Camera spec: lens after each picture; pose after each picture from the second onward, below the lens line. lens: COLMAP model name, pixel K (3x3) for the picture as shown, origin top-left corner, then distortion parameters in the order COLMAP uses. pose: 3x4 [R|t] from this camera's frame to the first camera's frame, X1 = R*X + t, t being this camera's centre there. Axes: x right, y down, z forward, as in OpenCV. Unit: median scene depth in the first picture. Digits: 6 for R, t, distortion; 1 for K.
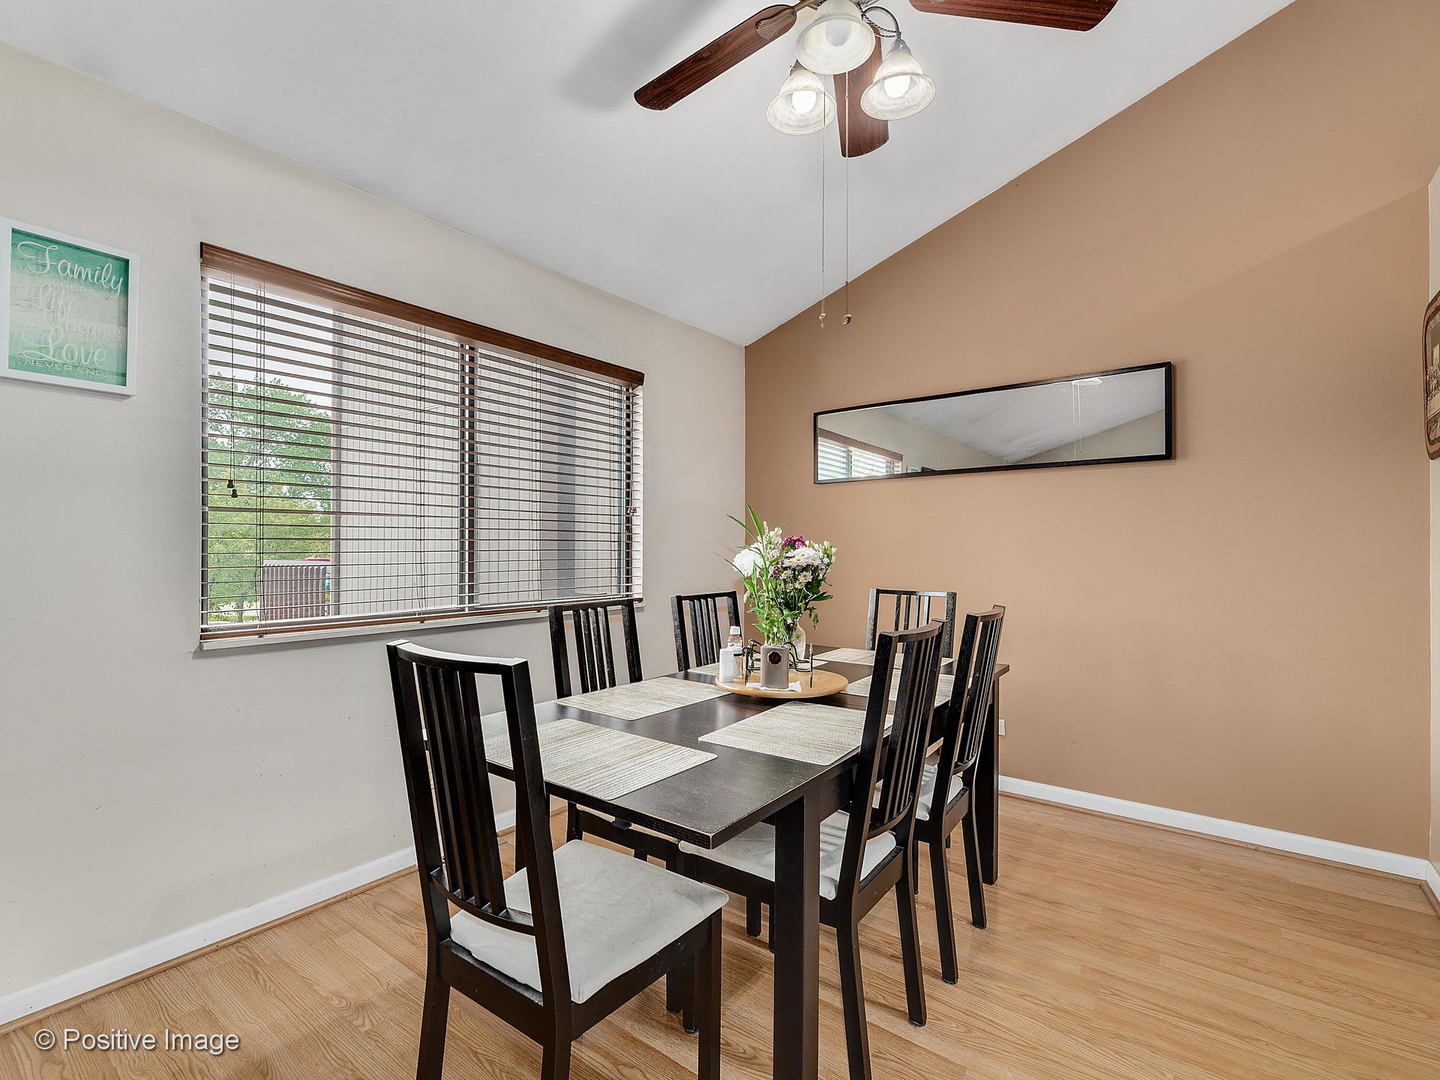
lens RADIAL K [[686.5, 0, 743.8], [0, 686.5, 533.4], [0, 0, 1]] dist [-0.002589, -0.000119]
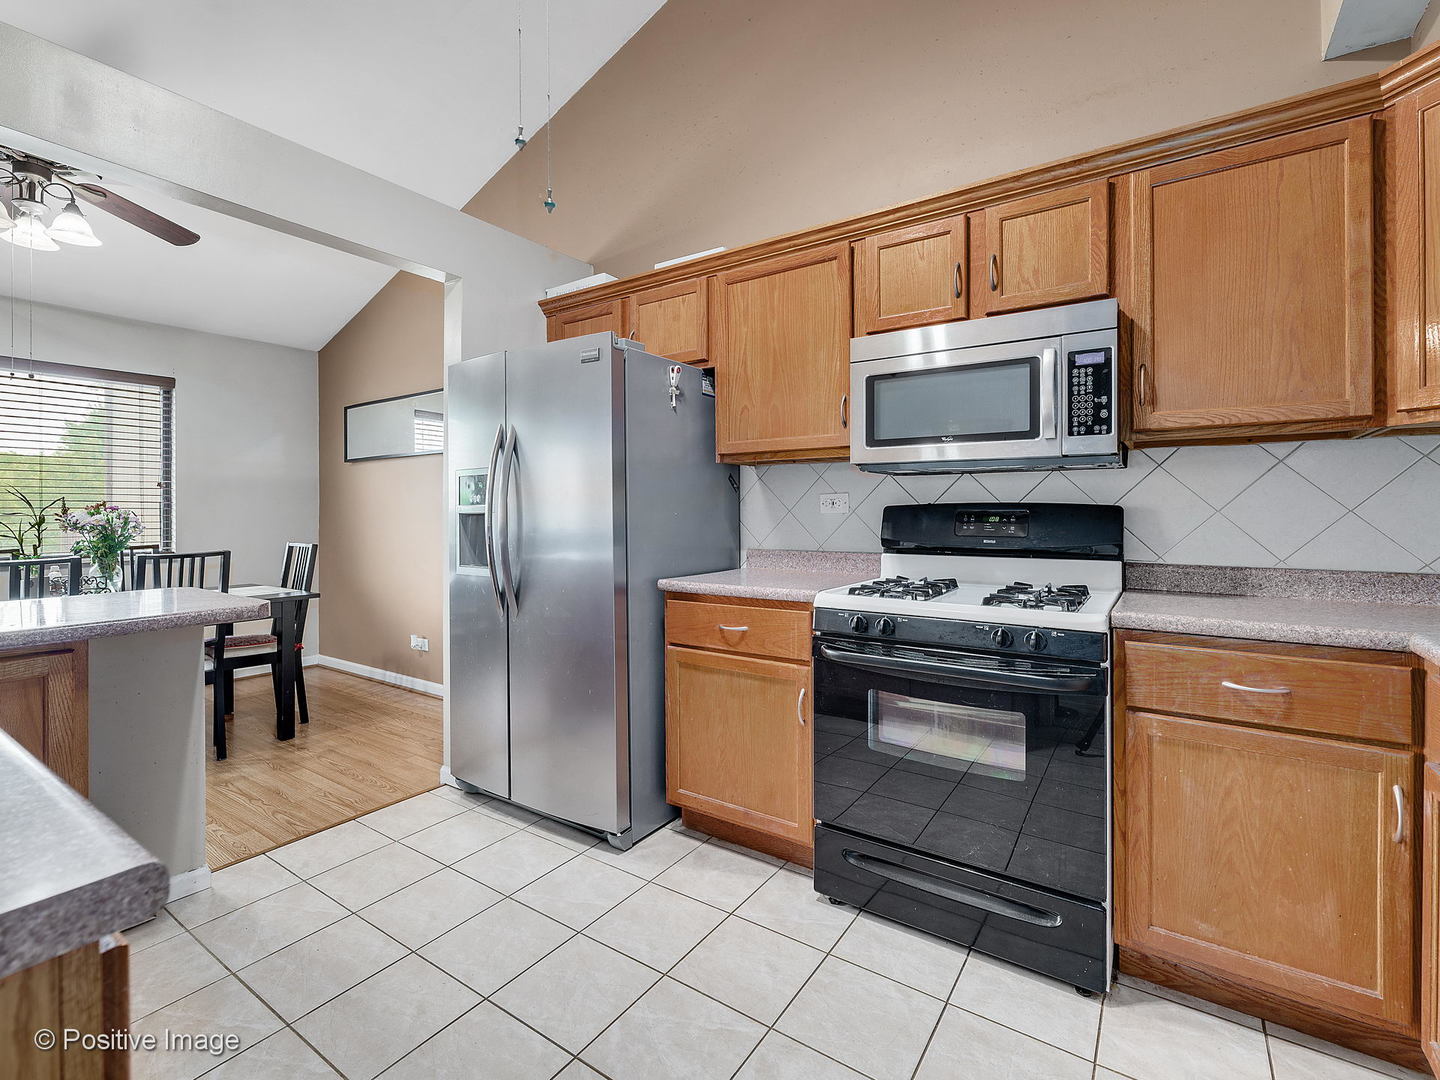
lens RADIAL K [[684.6, 0, 717.8], [0, 684.6, 498.7], [0, 0, 1]] dist [-0.001065, -0.000132]
pose [[0.999281, -0.006098, 0.037417, 1.316703], [0.005881, 0.999965, 0.005907, -0.013515], [-0.037452, -0.005683, 0.999282, -0.536181]]
